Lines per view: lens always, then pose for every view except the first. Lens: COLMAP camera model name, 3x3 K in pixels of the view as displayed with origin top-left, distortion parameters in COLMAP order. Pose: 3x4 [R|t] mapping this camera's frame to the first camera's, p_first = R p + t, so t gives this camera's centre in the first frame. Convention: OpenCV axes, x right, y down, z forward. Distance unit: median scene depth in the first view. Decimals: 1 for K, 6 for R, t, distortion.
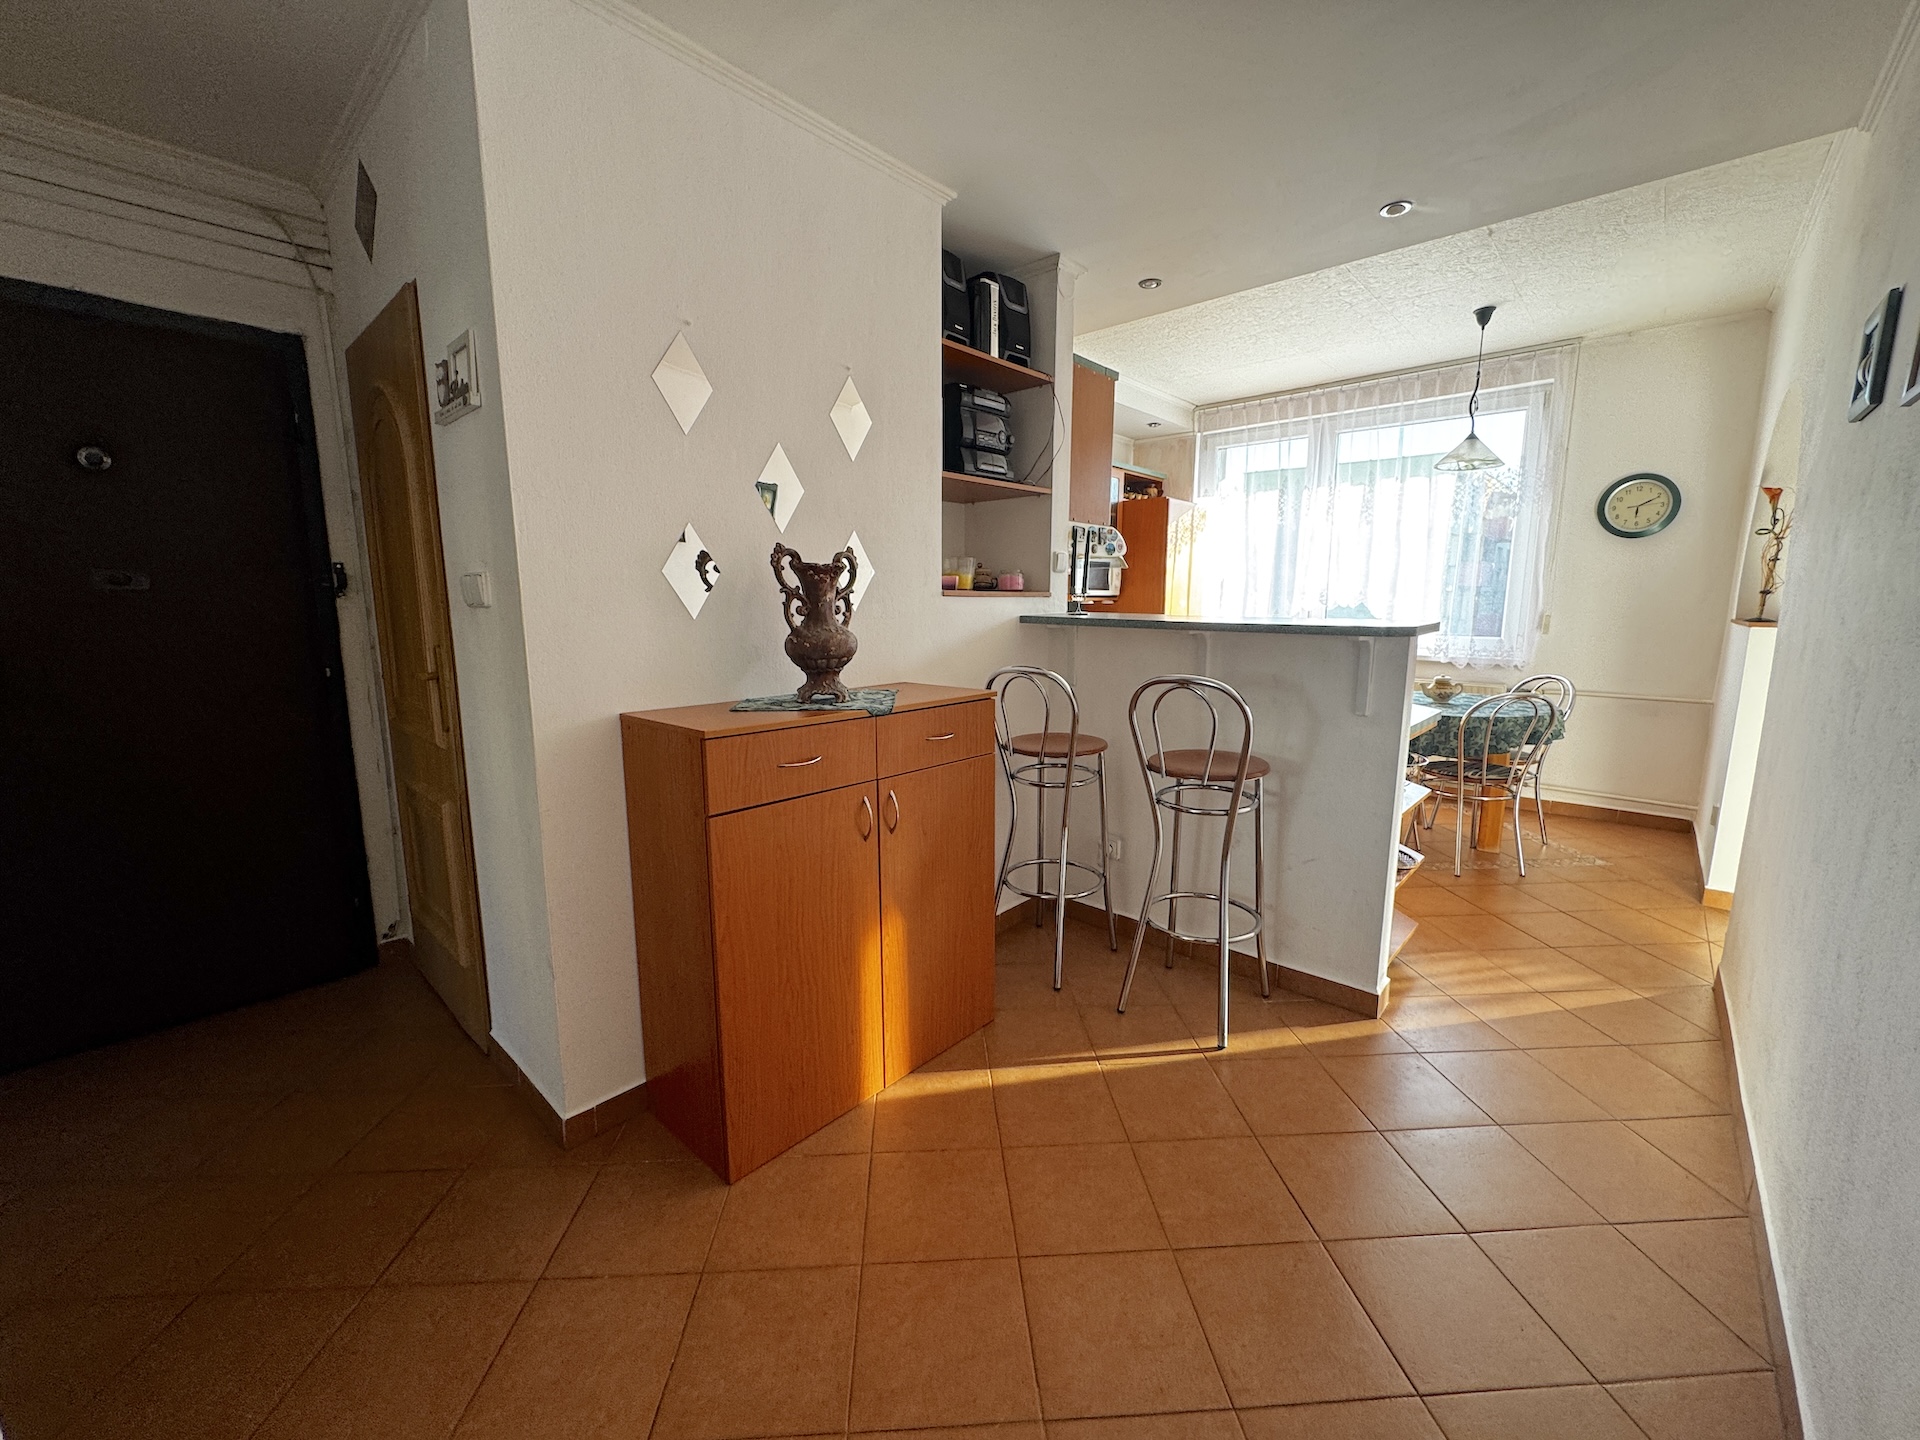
lens RADIAL K [[765.2, 0, 960.0], [0, 765.2, 720.0], [0, 0, 1]] dist [-0.000563, -0.000071]
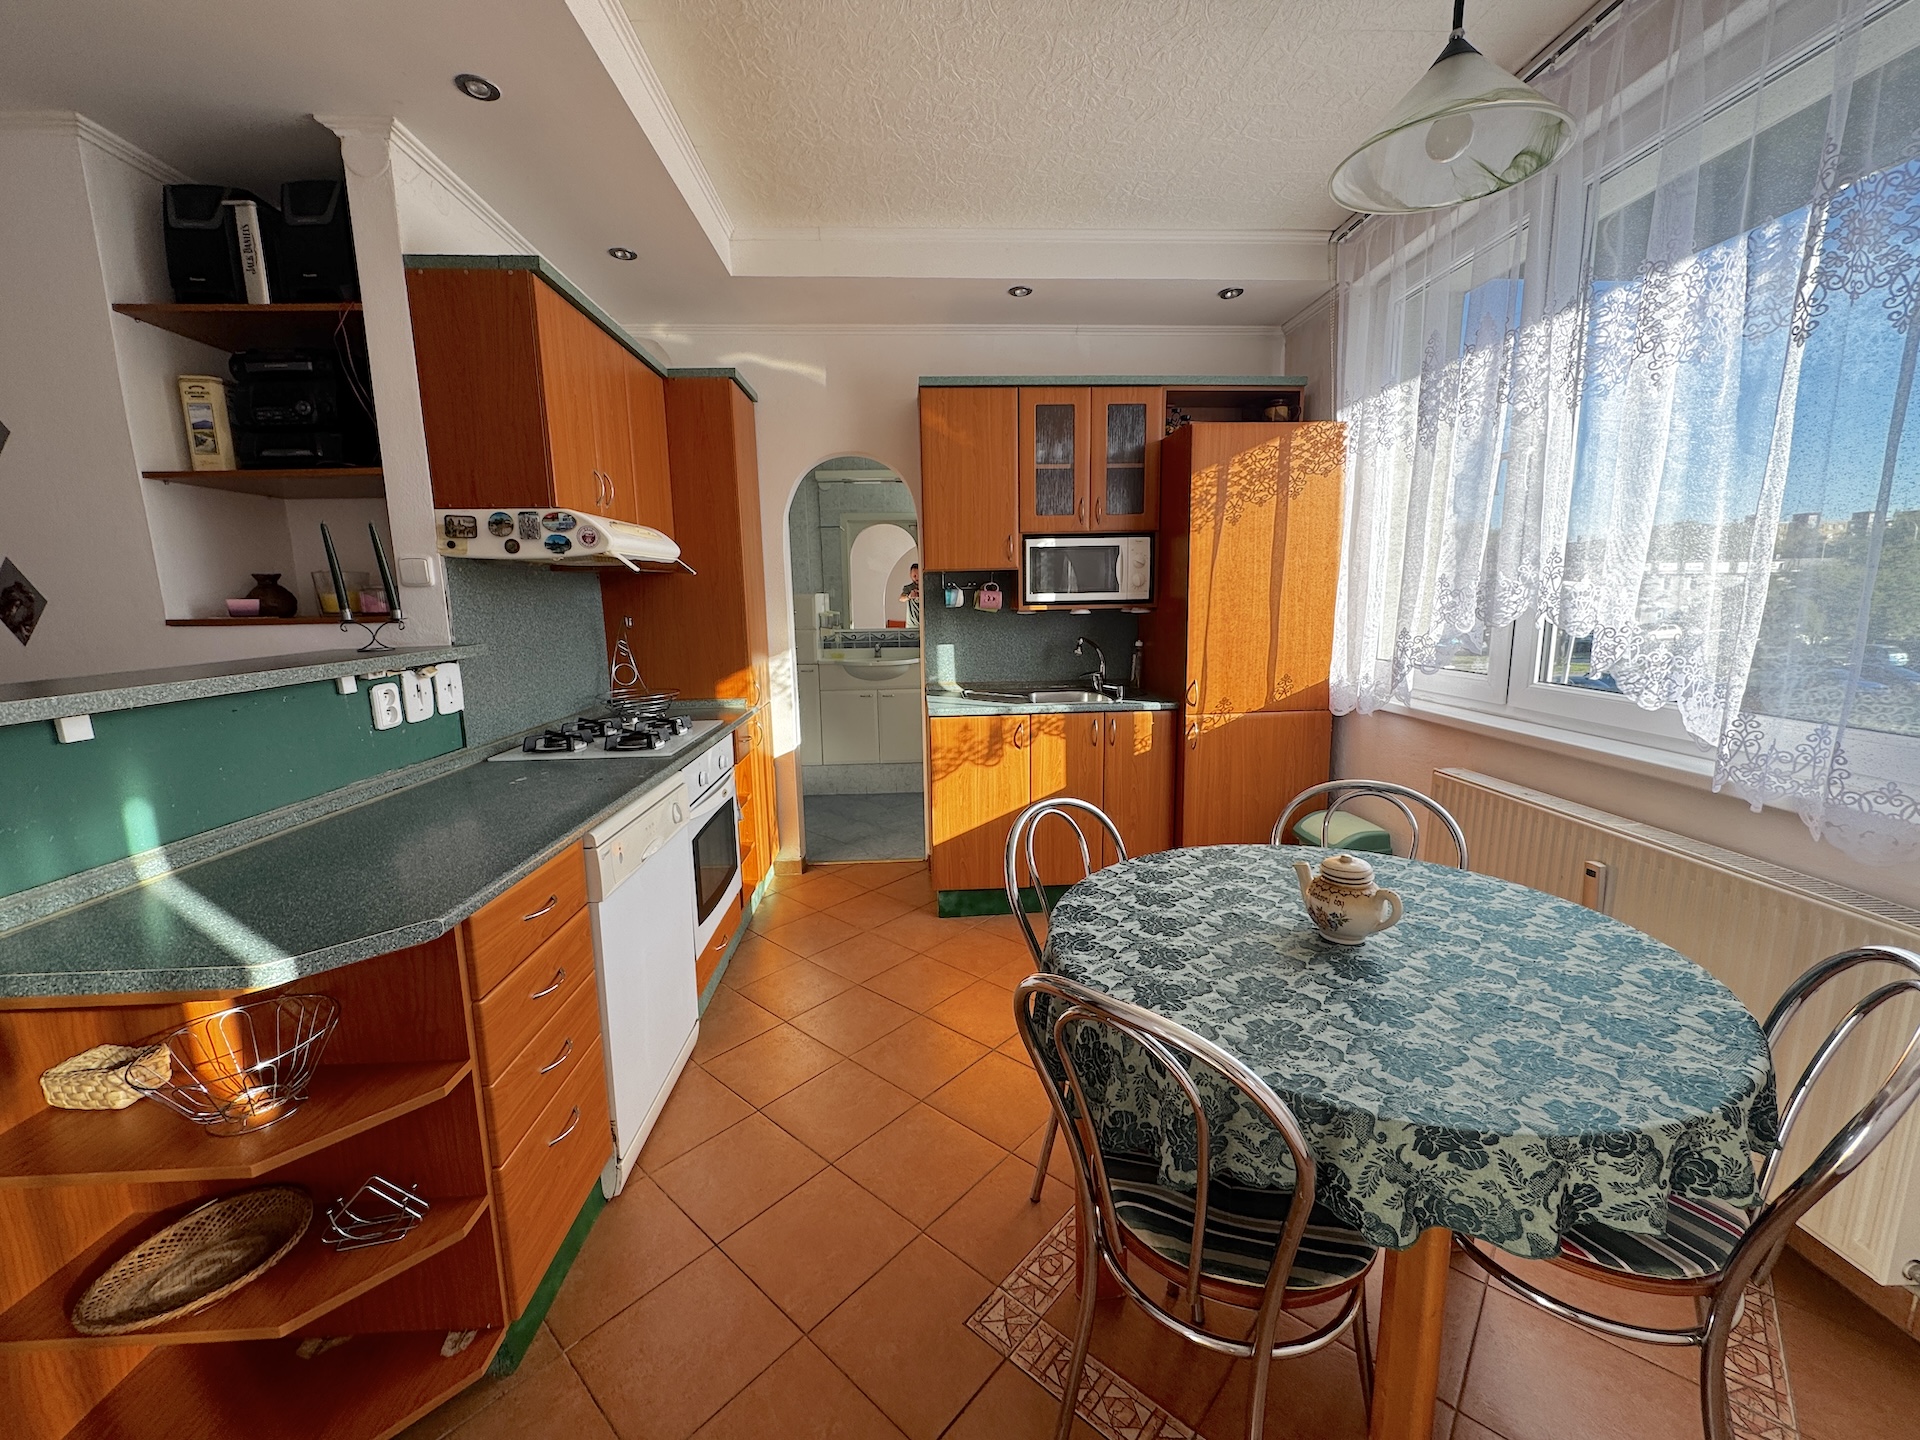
lens RADIAL K [[765.2, 0, 960.0], [0, 765.2, 720.0], [0, 0, 1]] dist [-0.000563, -0.000071]
pose [[0.711898, 0.099496, -0.695200, 0.951968], [-0.091154, 0.994630, 0.049007, -0.148891], [0.696342, 0.028482, 0.717144, 0.834824]]
